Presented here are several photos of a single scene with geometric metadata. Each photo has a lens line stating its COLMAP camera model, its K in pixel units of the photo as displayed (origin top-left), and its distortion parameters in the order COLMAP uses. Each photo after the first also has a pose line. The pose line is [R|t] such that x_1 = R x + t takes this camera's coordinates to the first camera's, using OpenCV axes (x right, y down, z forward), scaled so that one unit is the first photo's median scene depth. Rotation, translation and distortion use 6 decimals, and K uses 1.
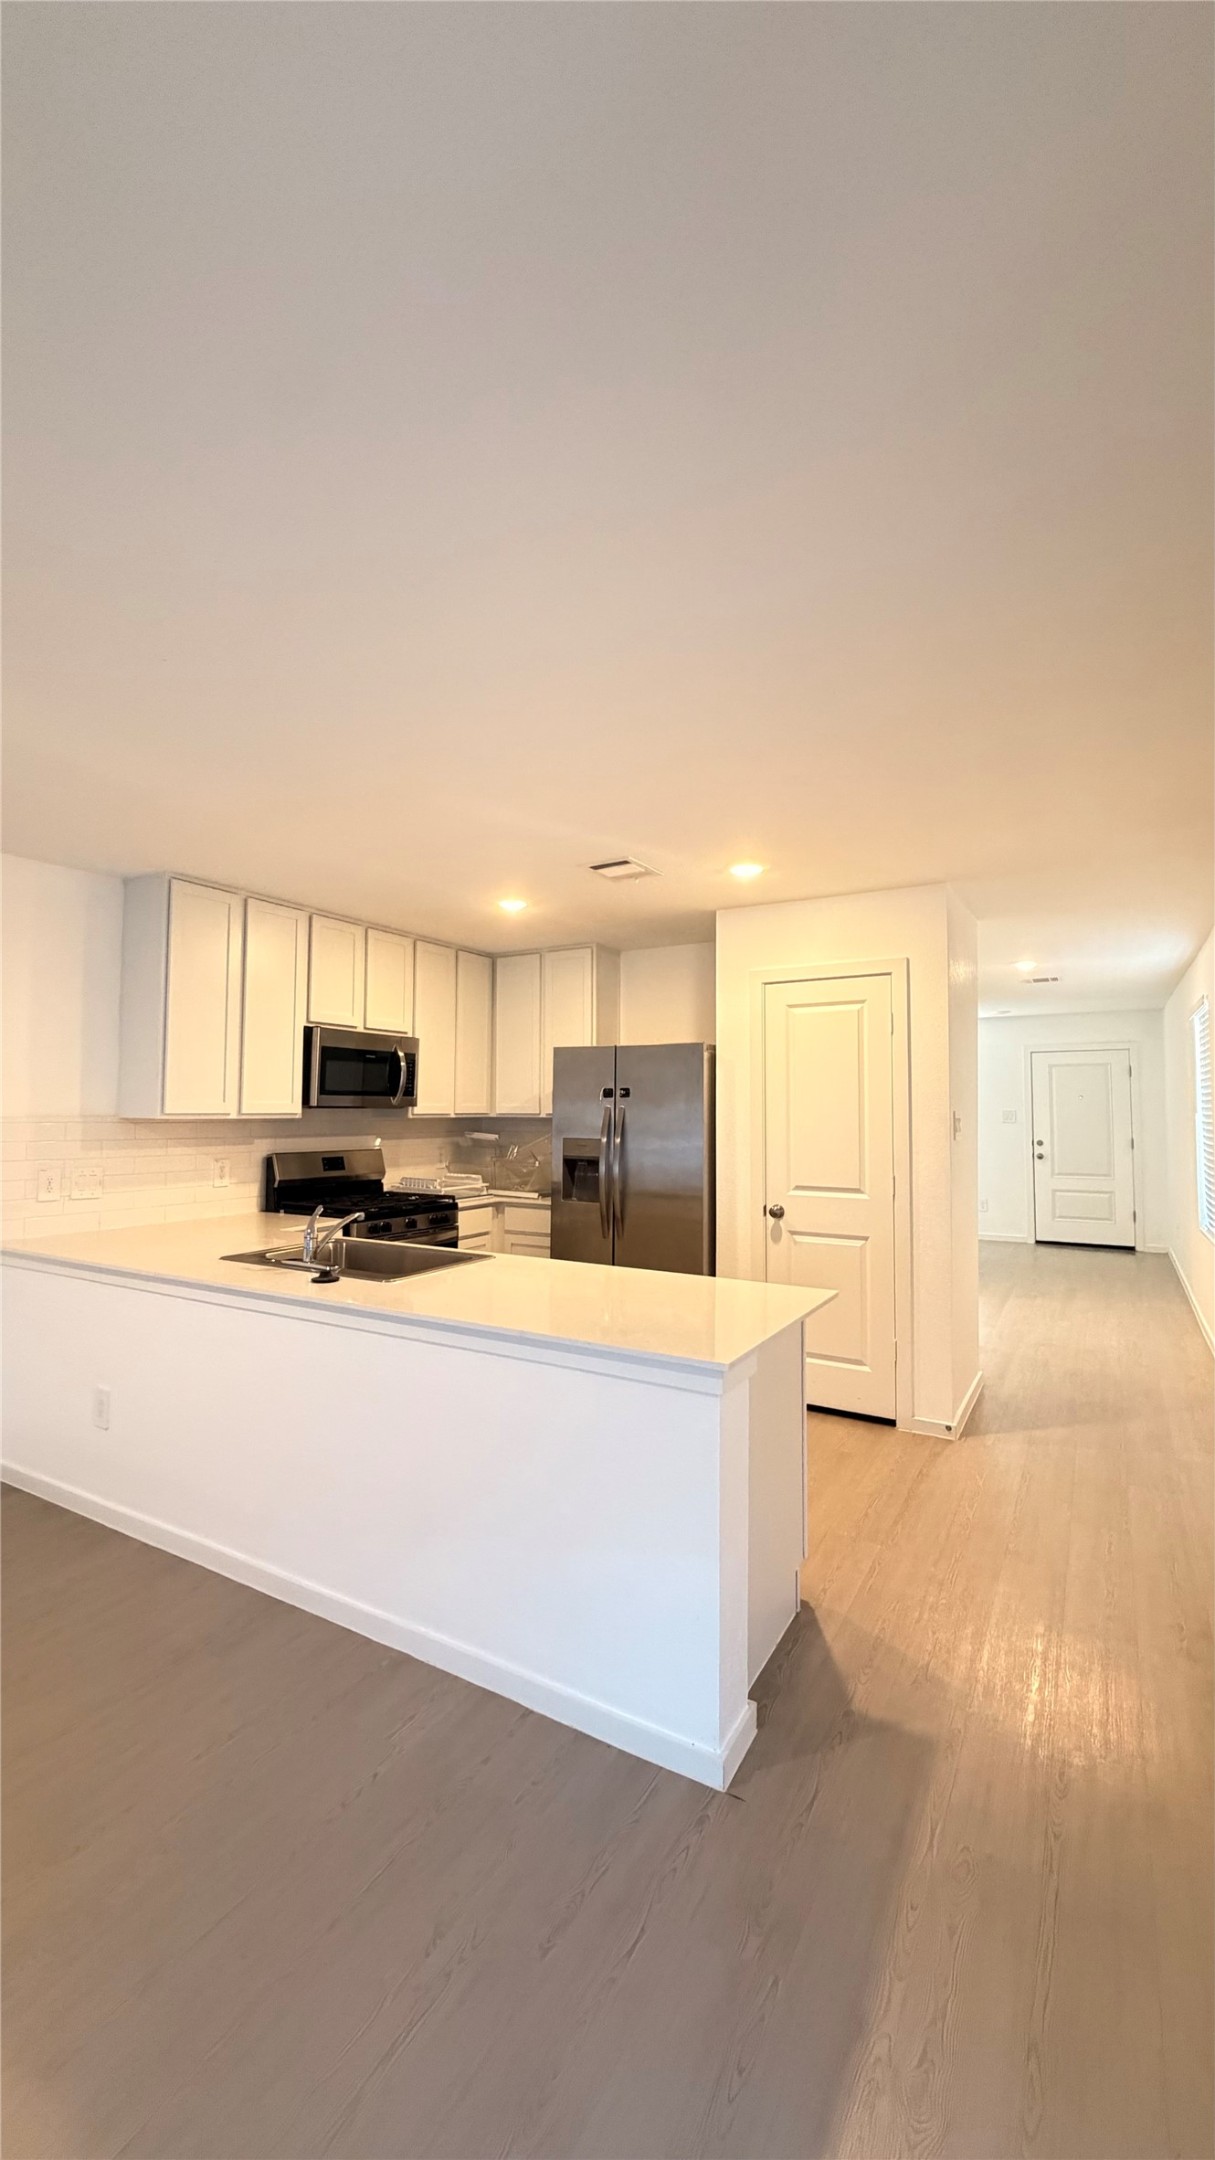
lens RADIAL K [[864.7, 0, 604.0], [0, 864.7, 1073.0], [0, 0, 1]] dist [-0.003479, -0.000036]
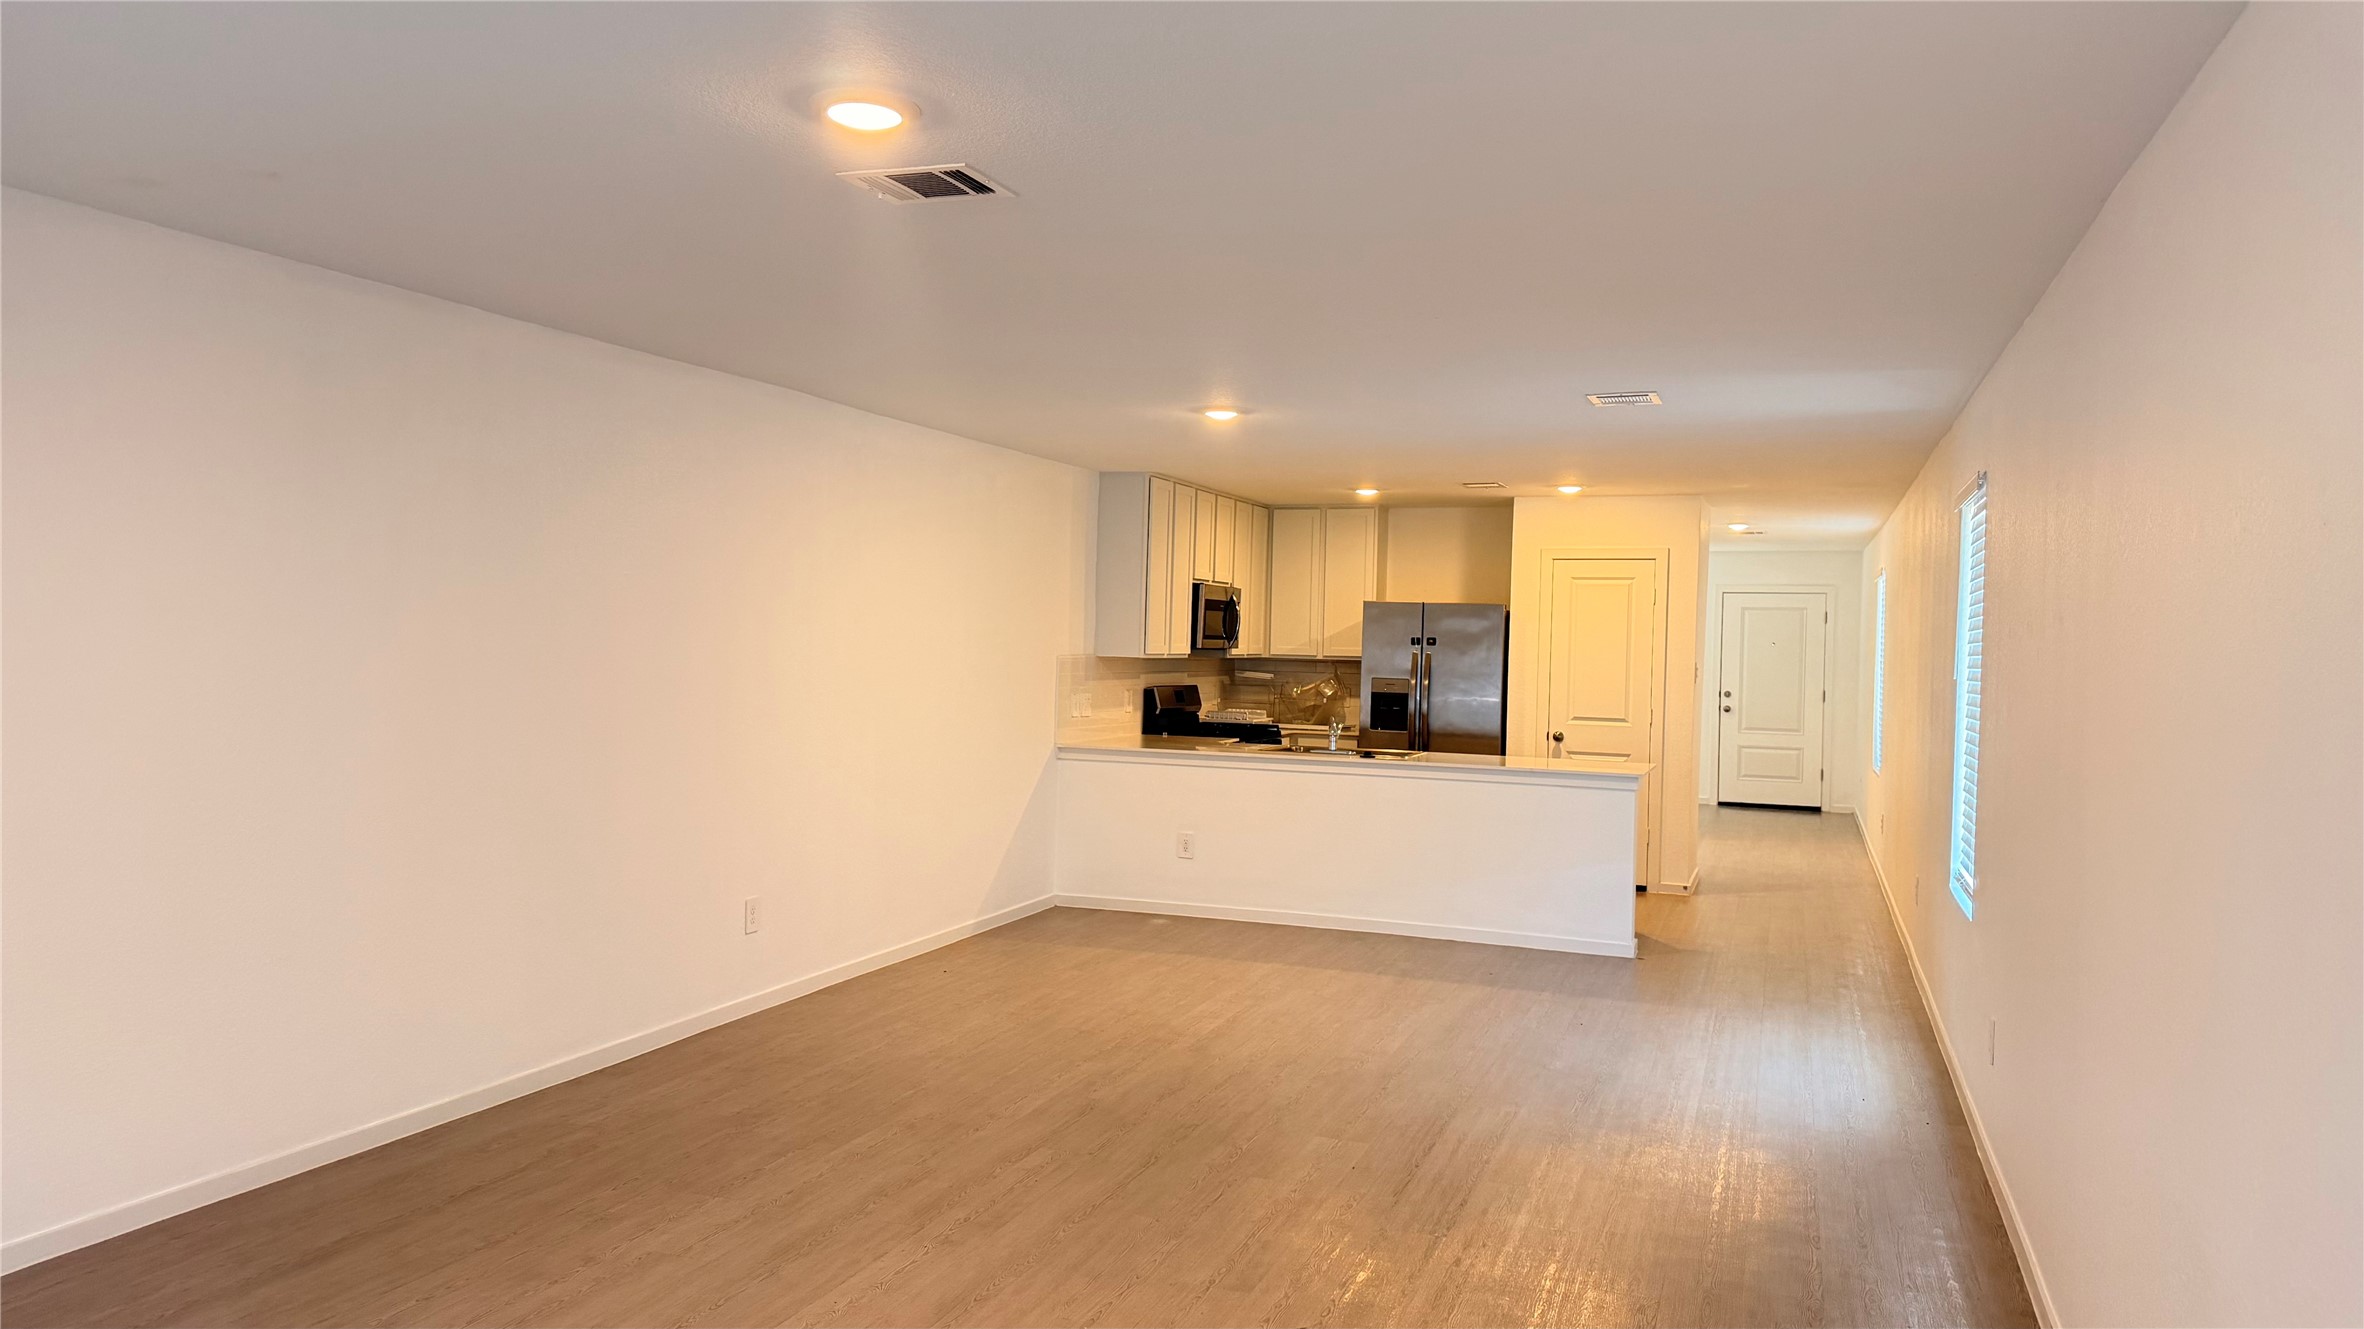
lens RADIAL K [[1526.7, 0, 1180.4], [0, 1526.7, 665.2], [0, 0, 1]] dist [0.031871, -0.000747]
pose [[0.989356, 0.017855, 0.144417, -0.673063], [-0.026621, 0.997903, 0.058997, -0.065018], [-0.143061, -0.062214, 0.987757, -1.141886]]
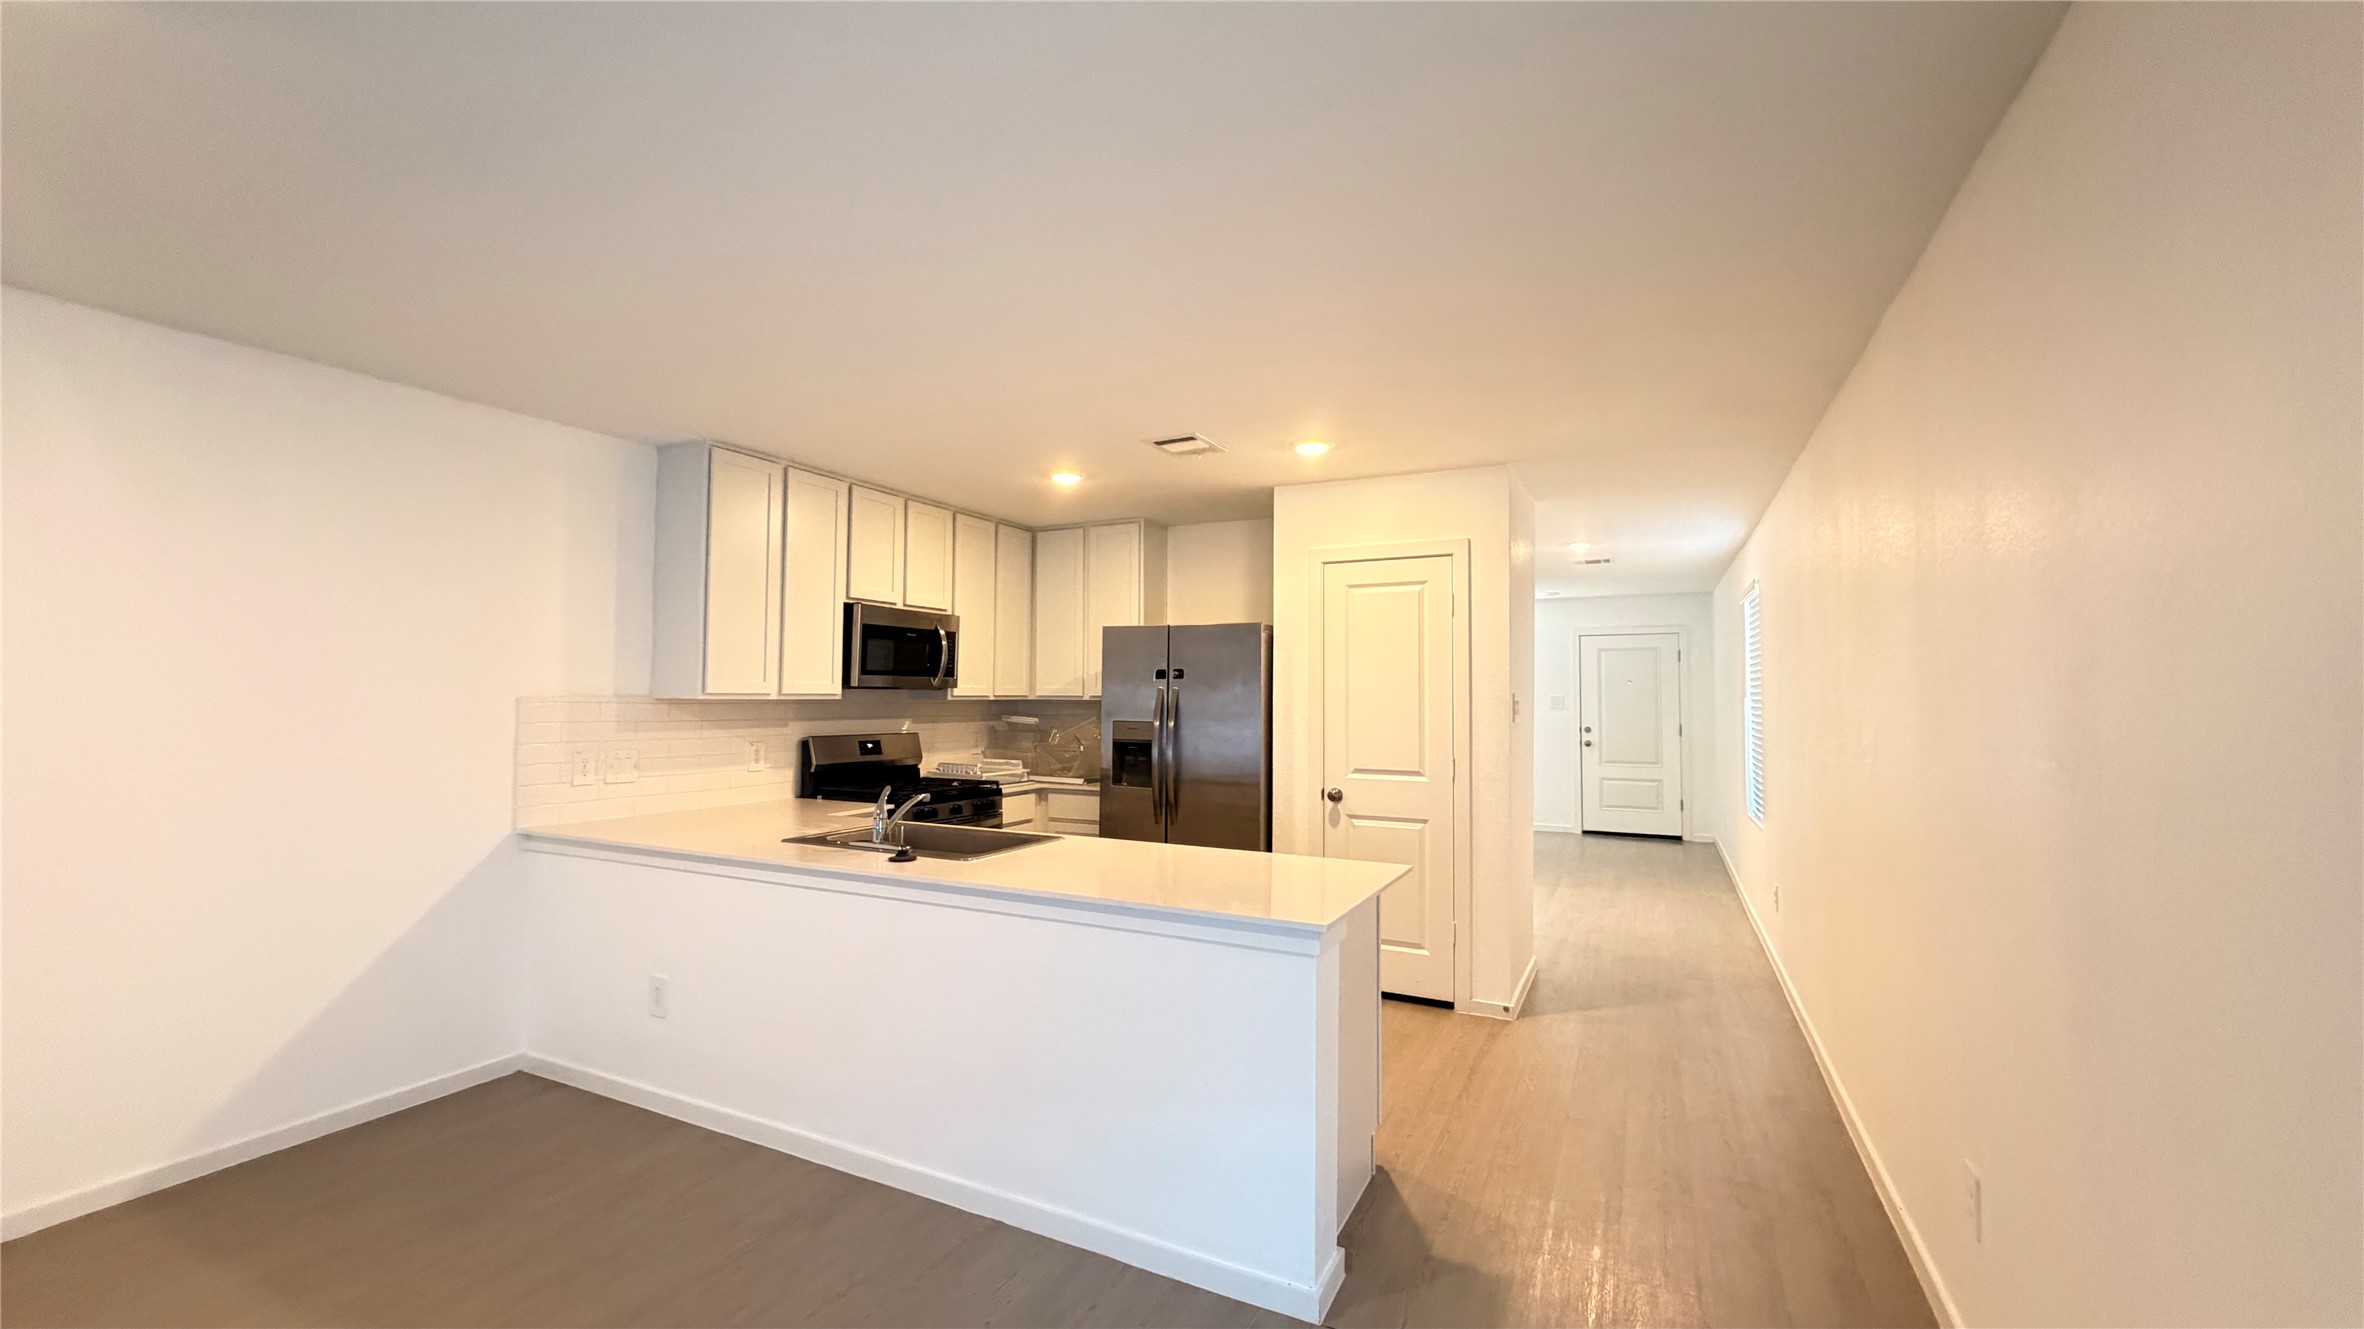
lens RADIAL K [[946.3, 0, 1173.2], [0, 946.3, 665.7], [0, 0, 1]] dist [-0.003479, -0.000036]
pose [[0.998255, 0.004740, 0.058853, -0.046901], [-0.005364, 0.999931, 0.010442, 0.002341], [-0.058800, -0.010740, 0.998212, -0.060264]]
